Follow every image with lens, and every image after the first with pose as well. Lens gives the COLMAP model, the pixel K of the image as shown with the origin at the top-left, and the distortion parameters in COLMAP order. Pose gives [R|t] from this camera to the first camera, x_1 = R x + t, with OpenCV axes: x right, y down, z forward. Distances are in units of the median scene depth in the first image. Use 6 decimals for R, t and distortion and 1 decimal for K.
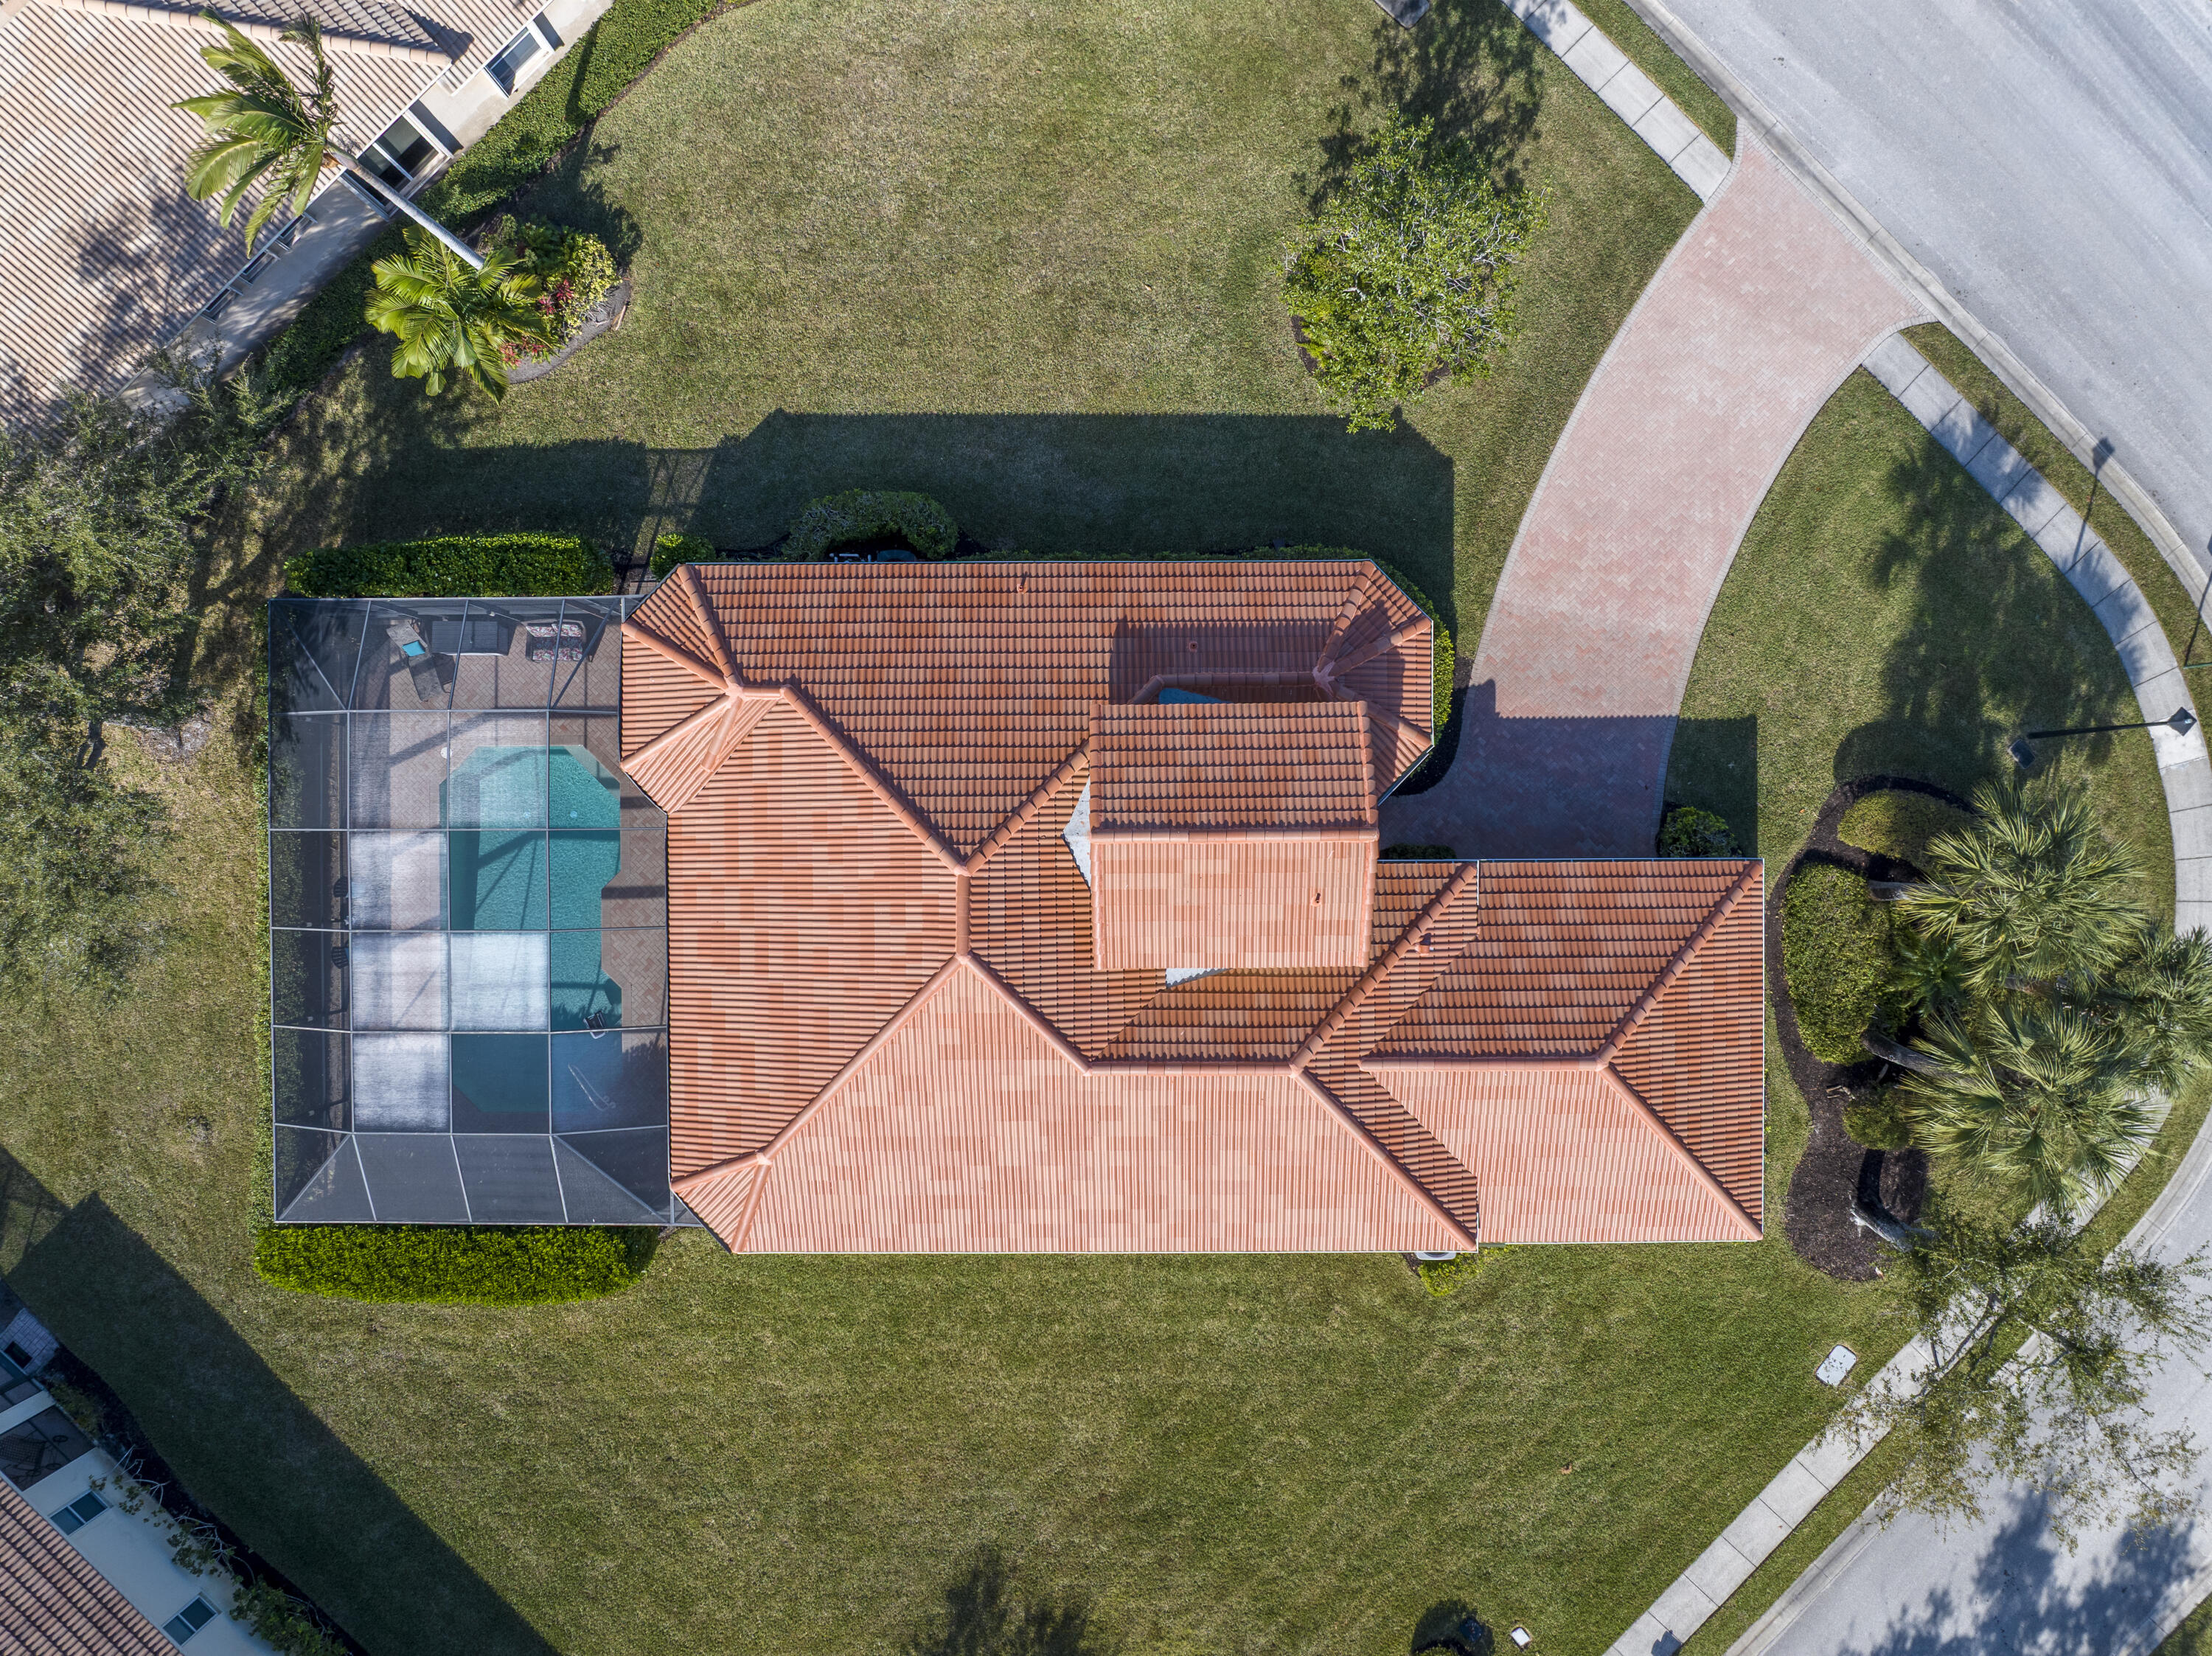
lens RADIAL K [[1511.0, 0, 1106.0], [0, 1511.0, 828.0], [0, 0, 1]] dist [-0.028990, 0.001809]
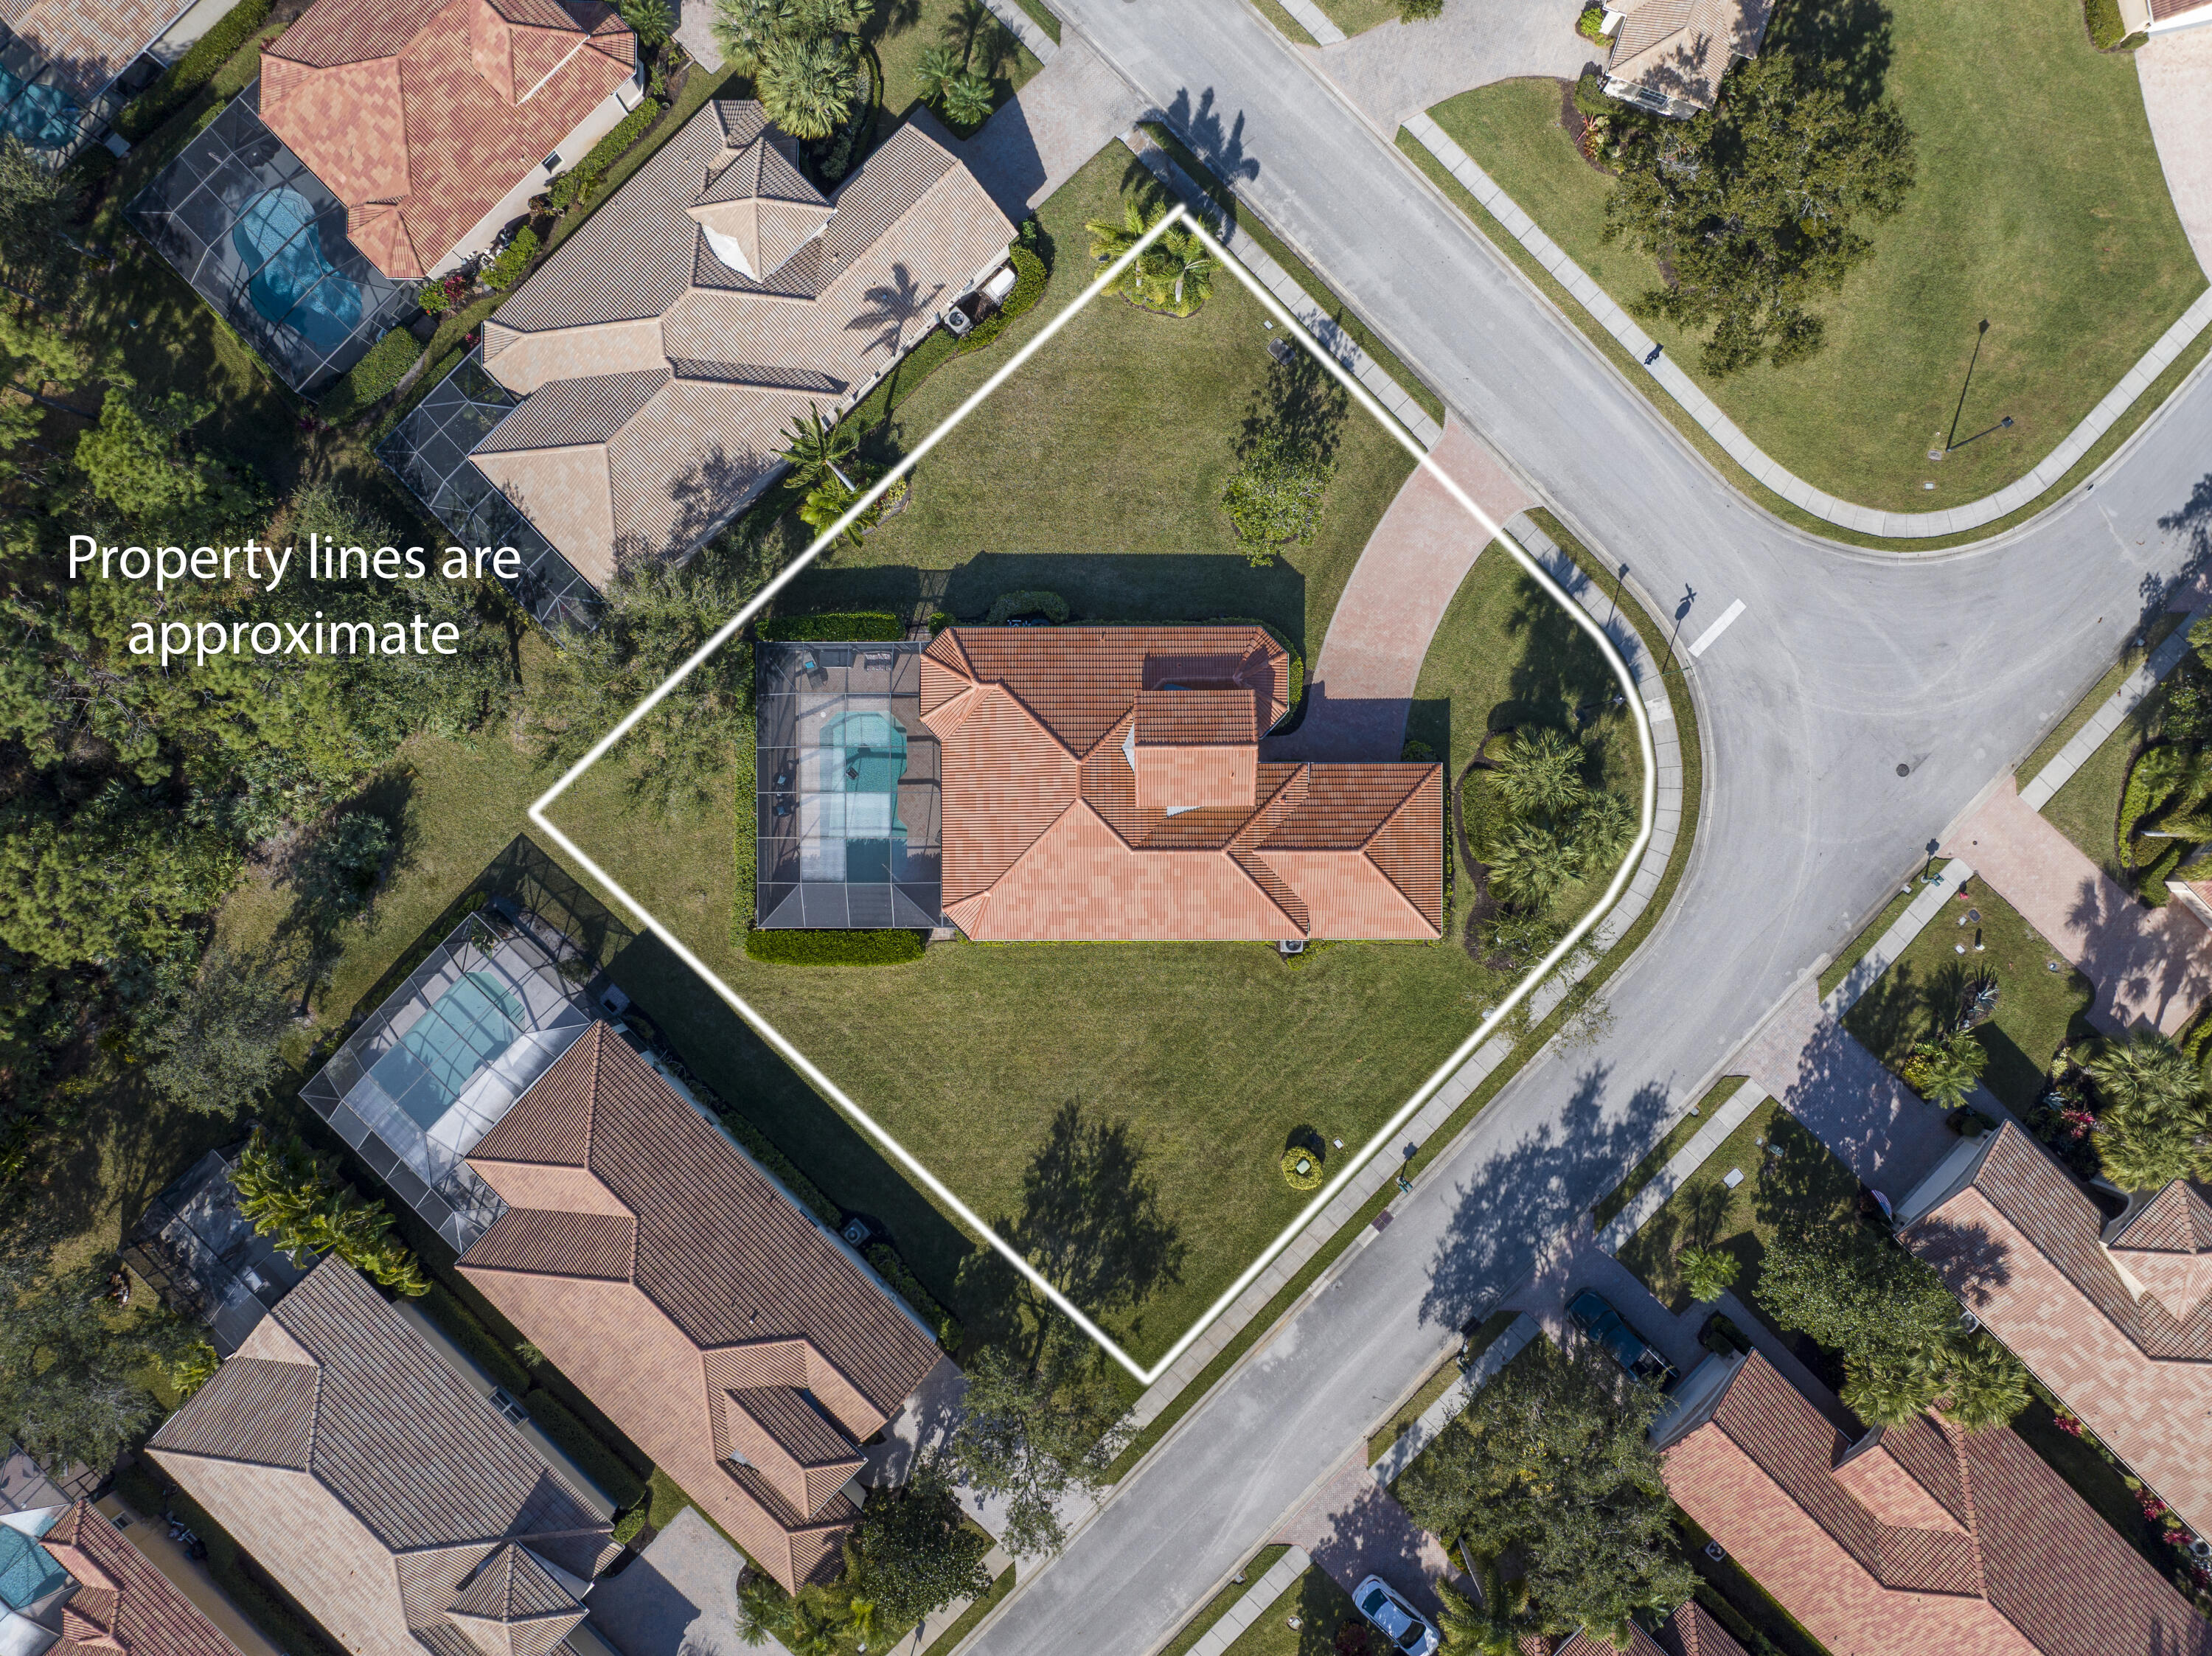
lens RADIAL K [[1511.0, 0, 1106.0], [0, 1511.0, 828.0], [0, 0, 1]] dist [-0.028990, 0.001809]
pose [[0.999998, 0.001730, -0.001338, -0.045939], [-0.001733, 0.999995, -0.002509, 0.122165], [0.001333, 0.002511, 0.999996, -1.195342]]
